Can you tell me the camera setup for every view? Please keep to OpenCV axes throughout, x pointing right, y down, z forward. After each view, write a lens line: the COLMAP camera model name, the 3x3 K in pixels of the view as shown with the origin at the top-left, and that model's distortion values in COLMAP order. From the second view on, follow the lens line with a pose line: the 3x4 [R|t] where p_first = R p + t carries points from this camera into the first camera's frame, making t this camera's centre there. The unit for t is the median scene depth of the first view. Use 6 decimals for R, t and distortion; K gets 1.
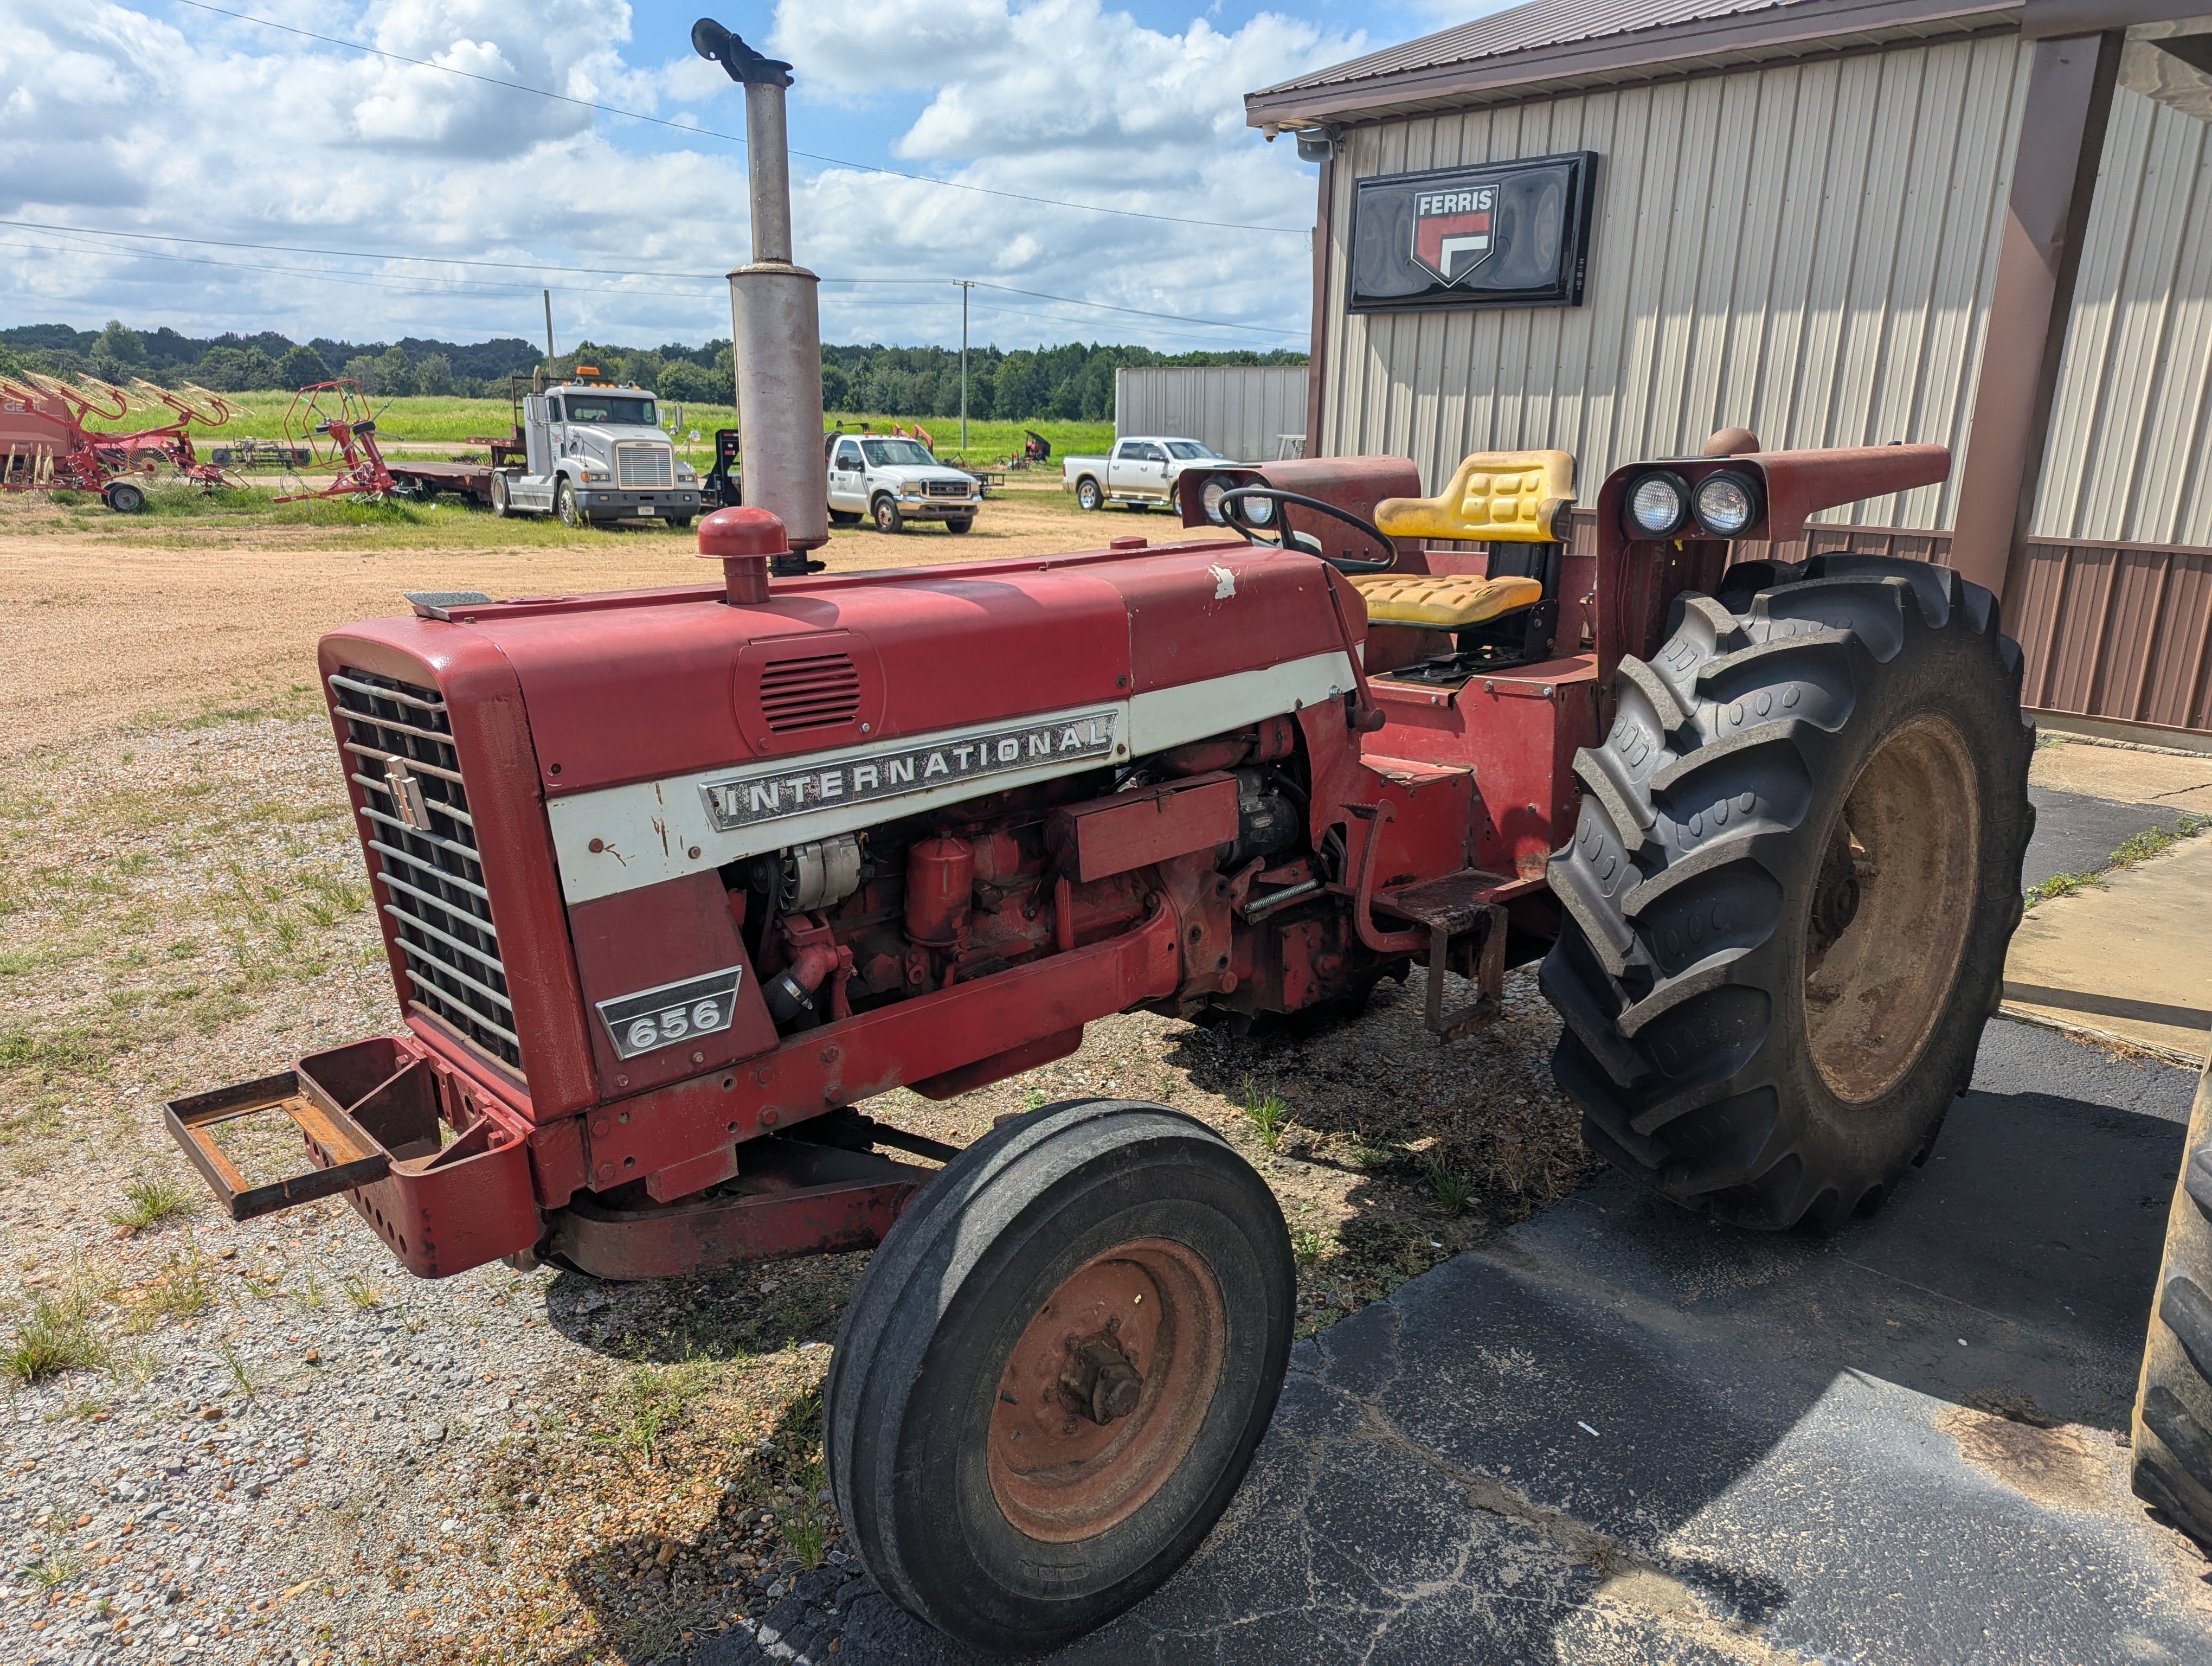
lens RADIAL K [[1535.9, 0, 1103.4], [0, 1535.9, 826.1], [0, 0, 1]] dist [0.048190, -0.038072]
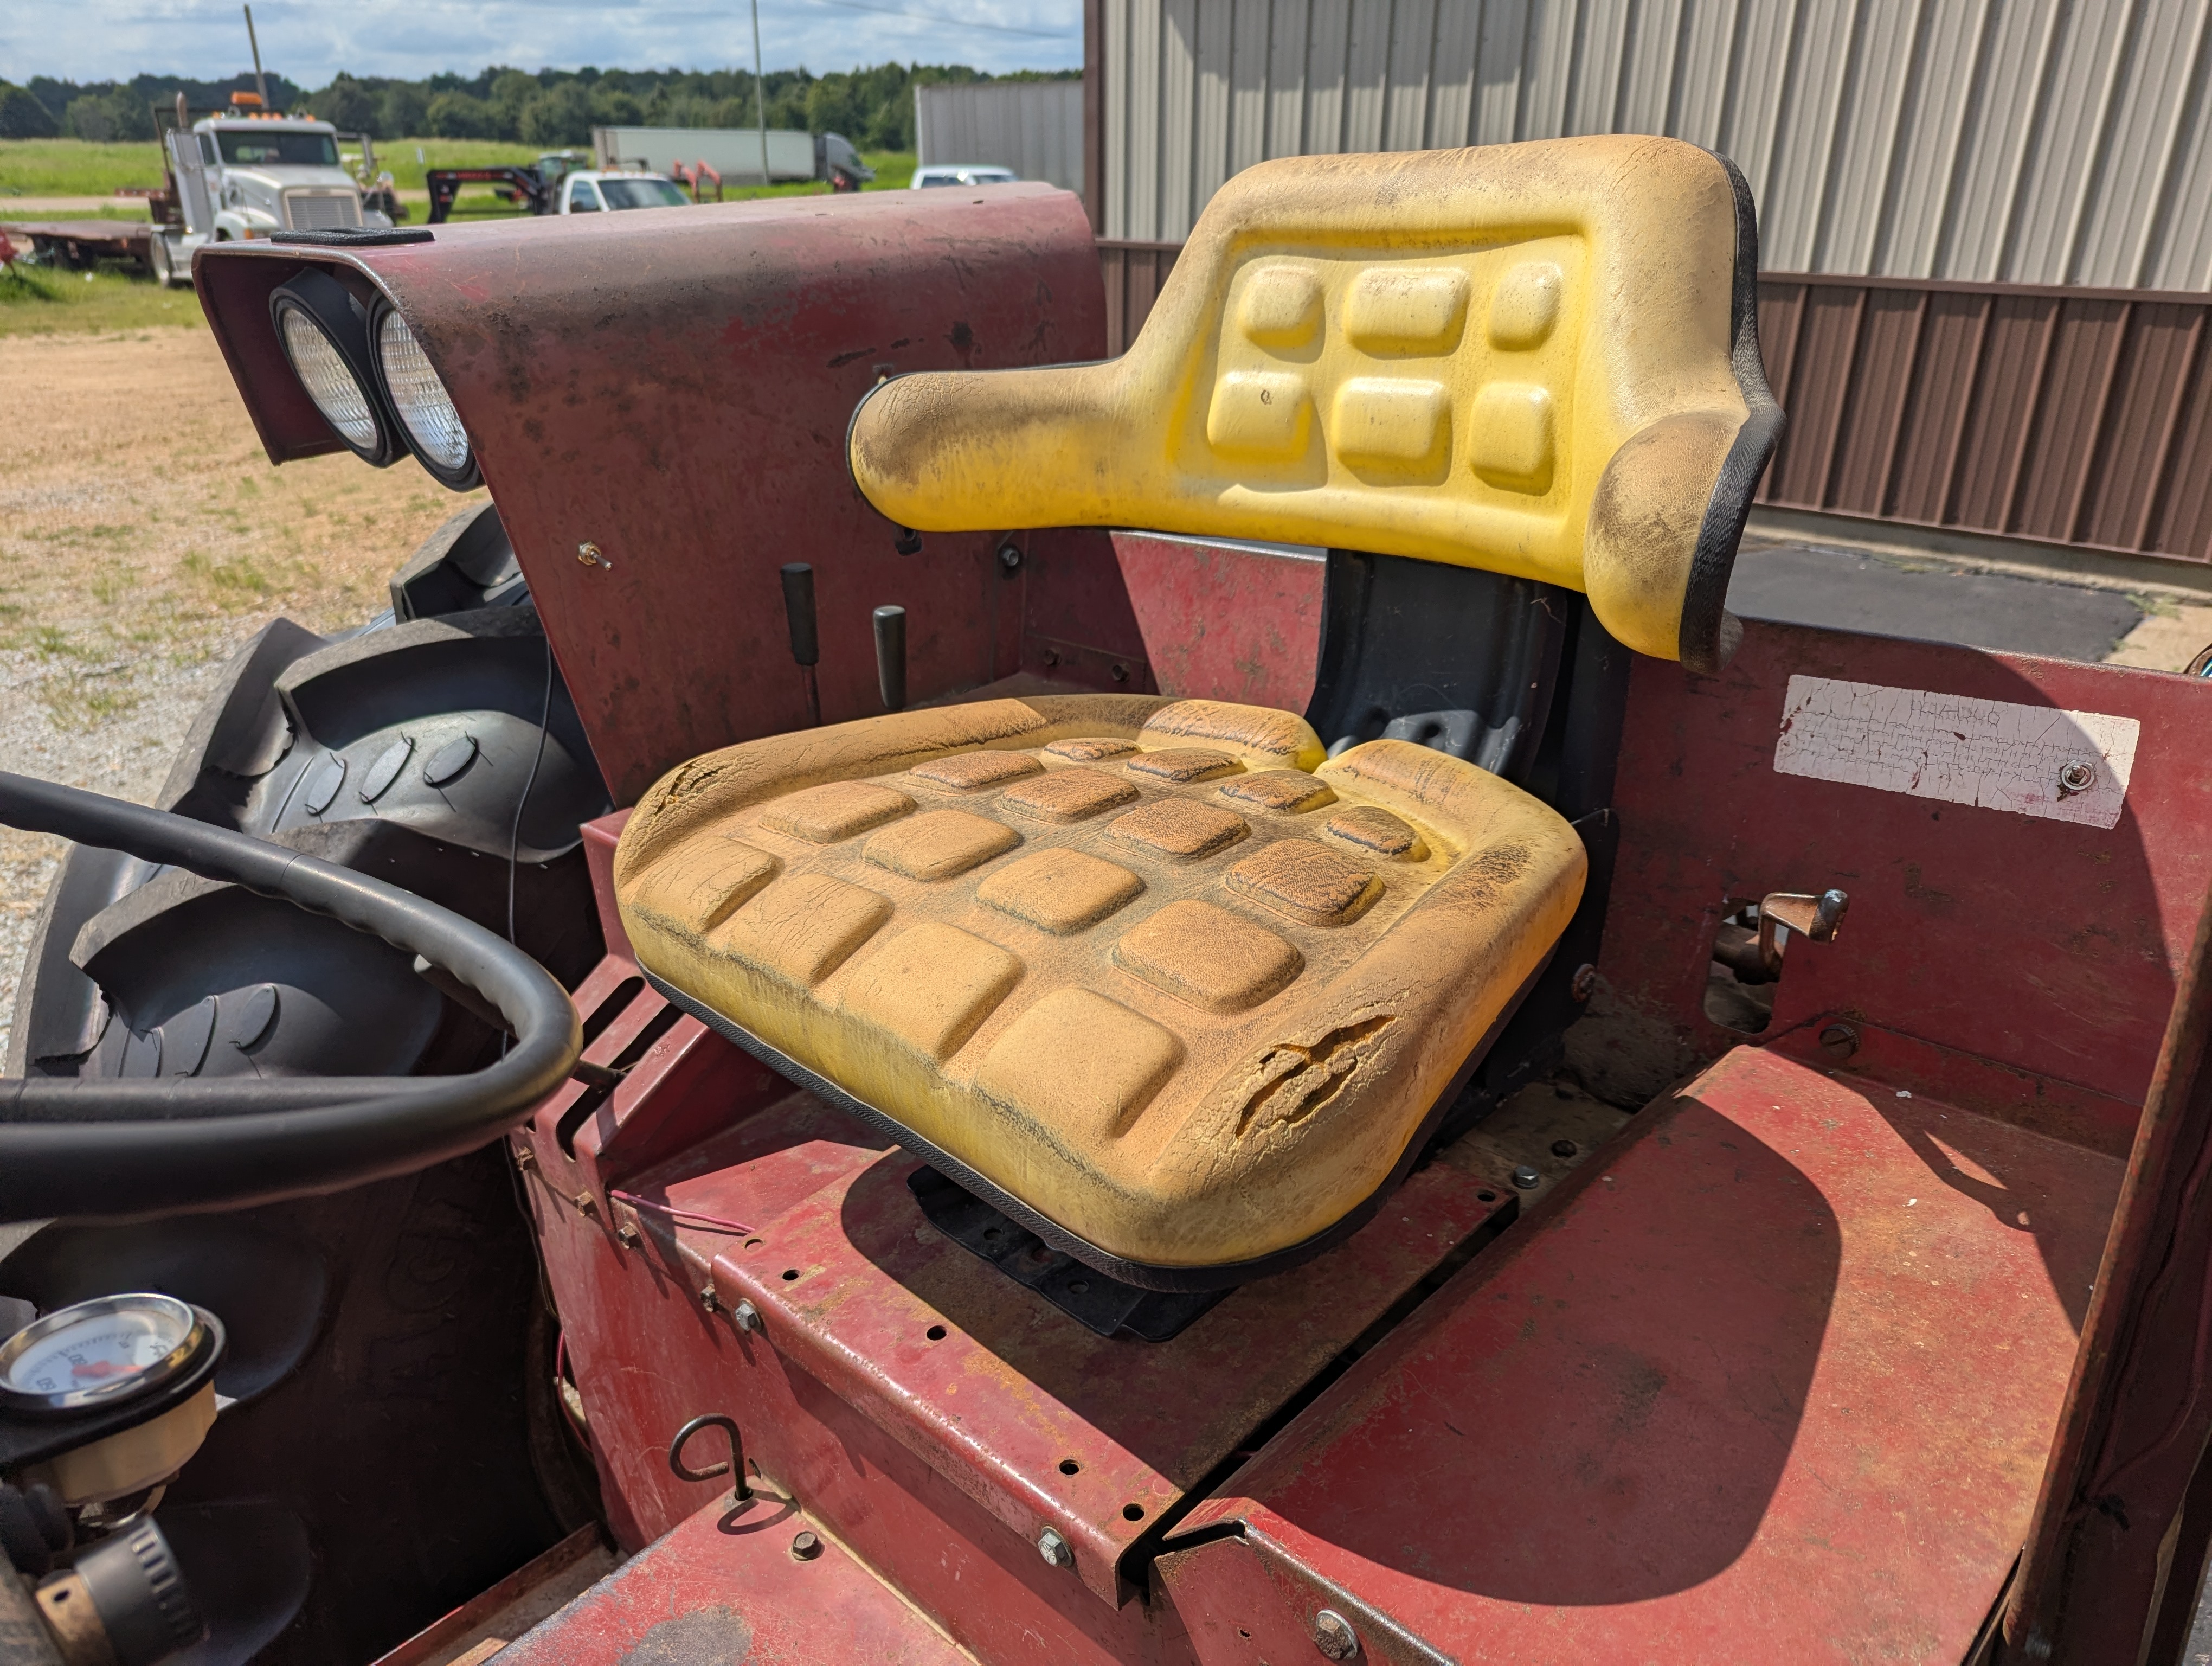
lens RADIAL K [[1535.9, 0, 1103.4], [0, 1535.9, 826.1], [0, 0, 1]] dist [0.048190, -0.038072]
pose [[0.994975, -0.059512, 0.080512, 0.198824], [0.046460, 0.986782, 0.155251, -0.186042], [-0.088687, -0.150730, 0.984589, 0.781226]]
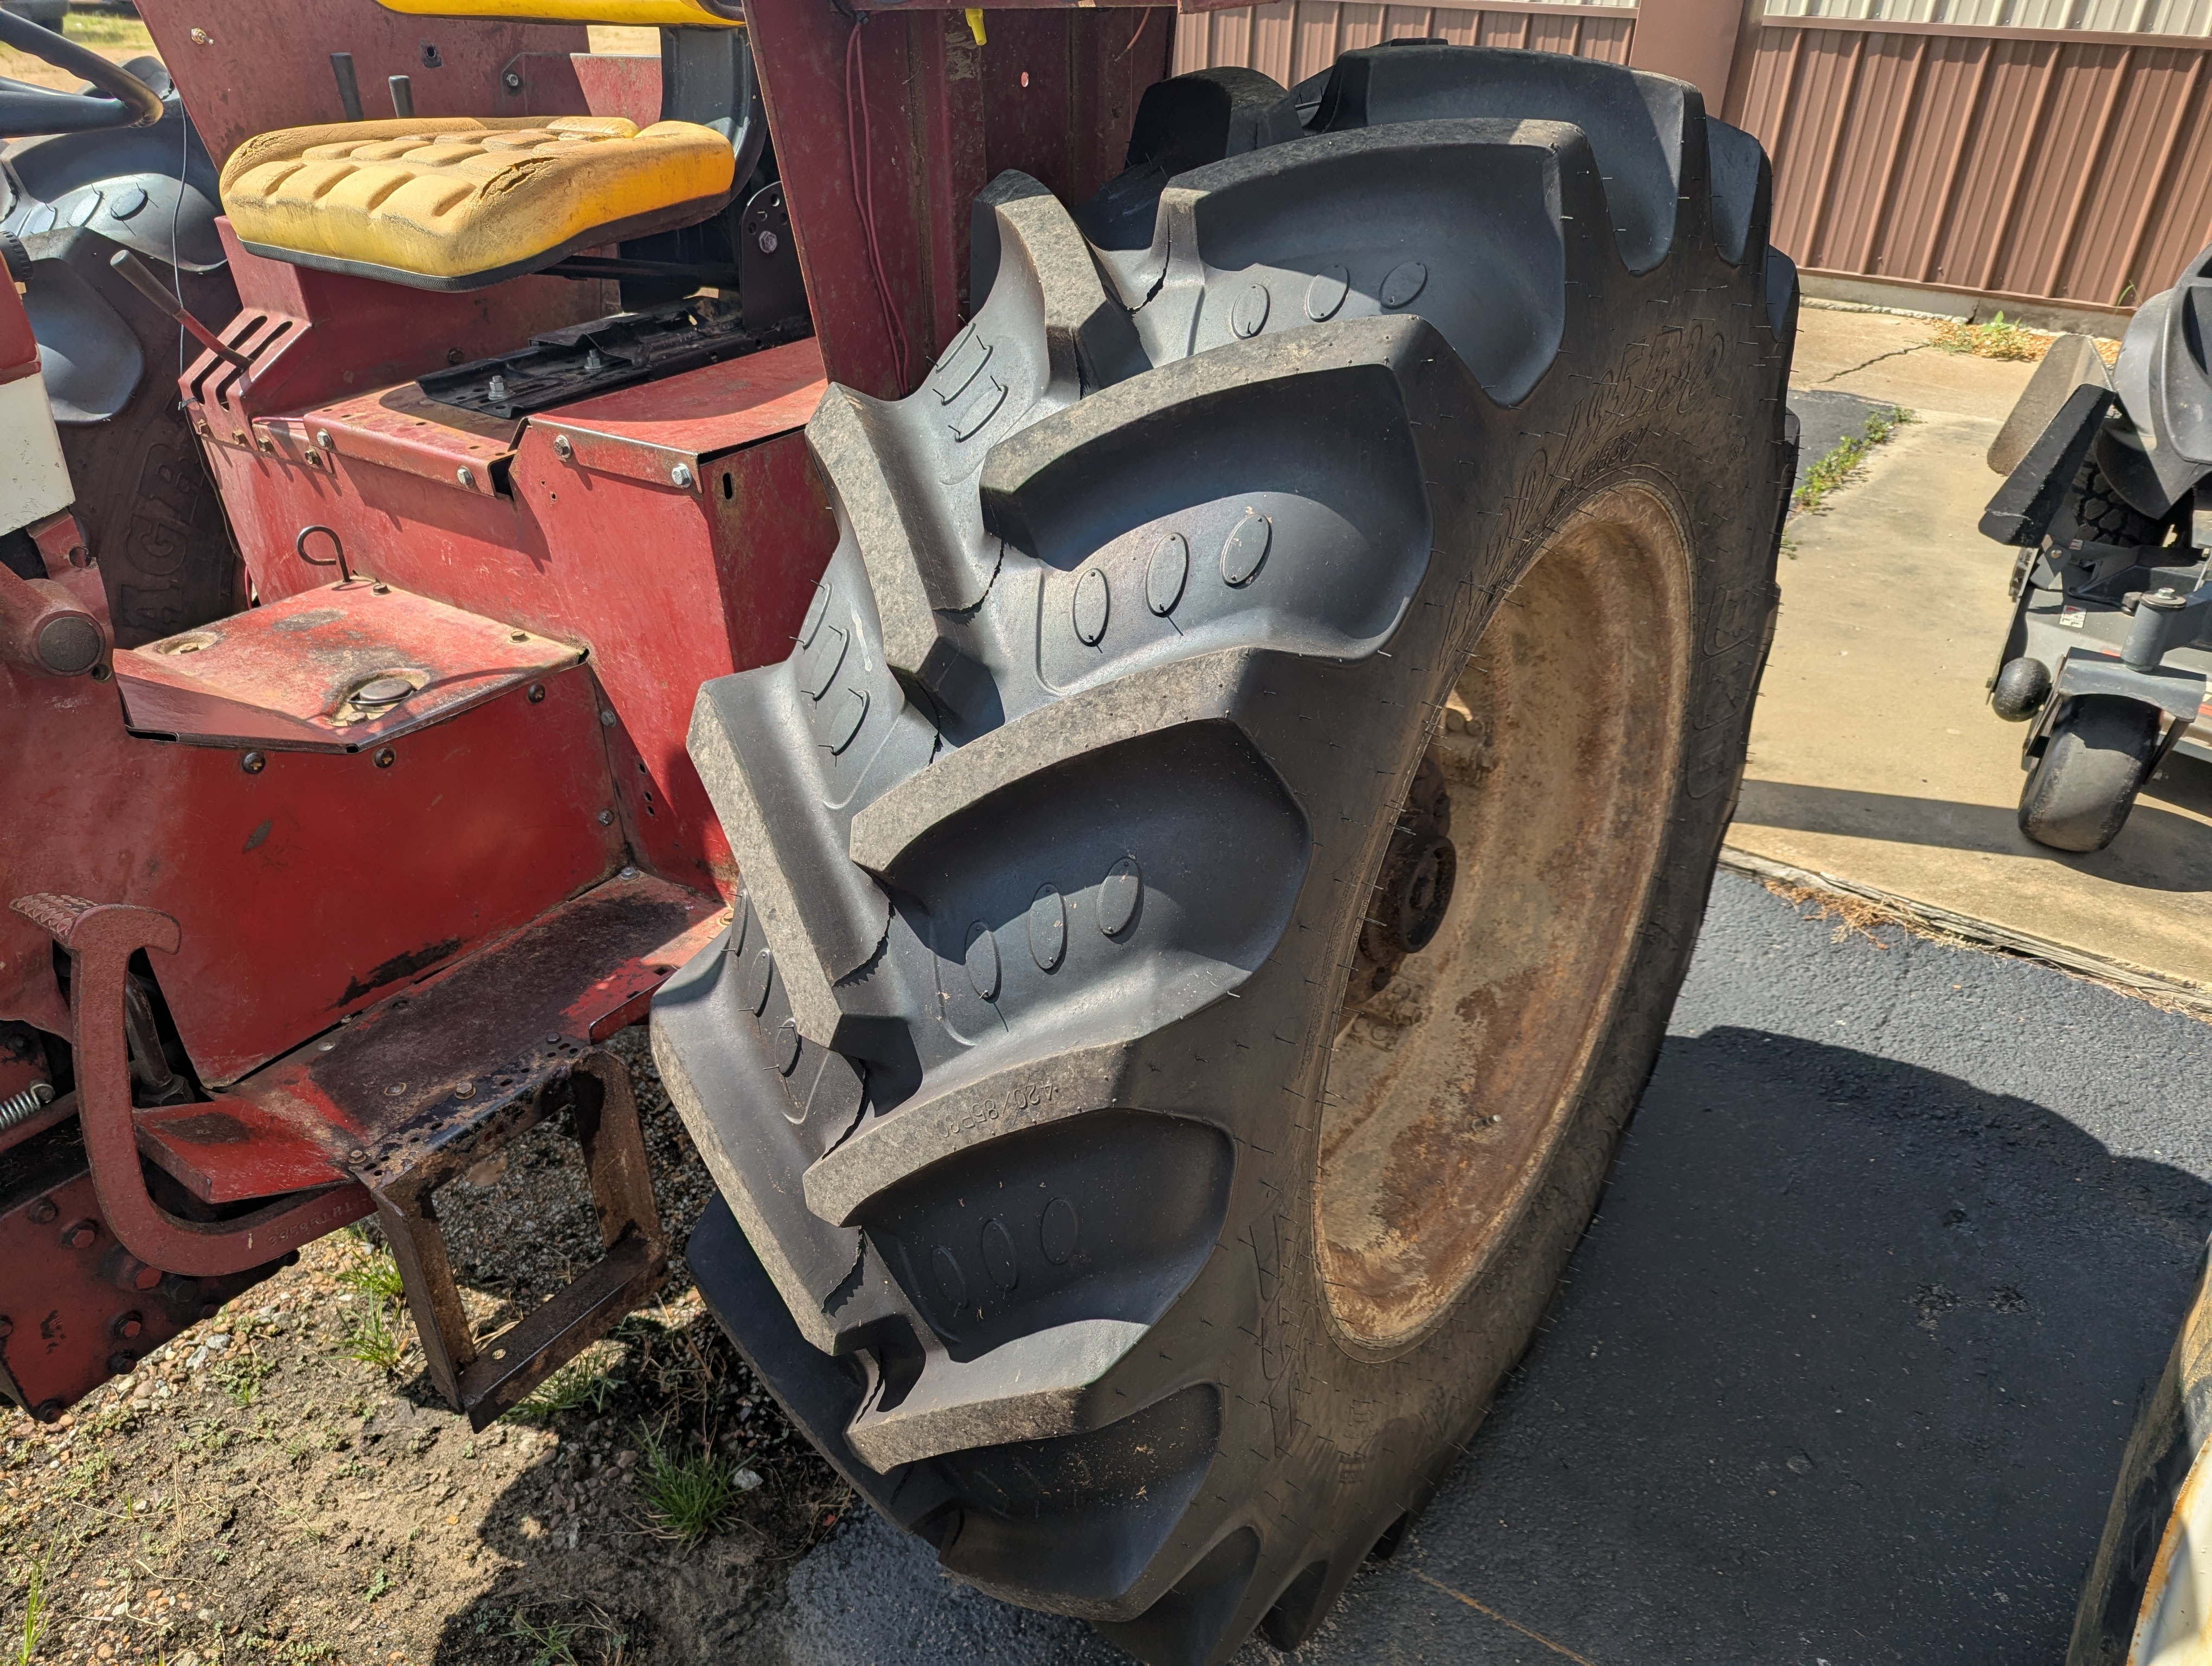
lens RADIAL K [[1535.9, 0, 1103.4], [0, 1535.9, 826.1], [0, 0, 1]] dist [0.048190, -0.038072]
pose [[0.974437, -0.119280, 0.190379, 0.271044], [0.060434, 0.955347, 0.289239, -0.095619], [-0.216378, -0.270340, 0.938135, 0.538574]]
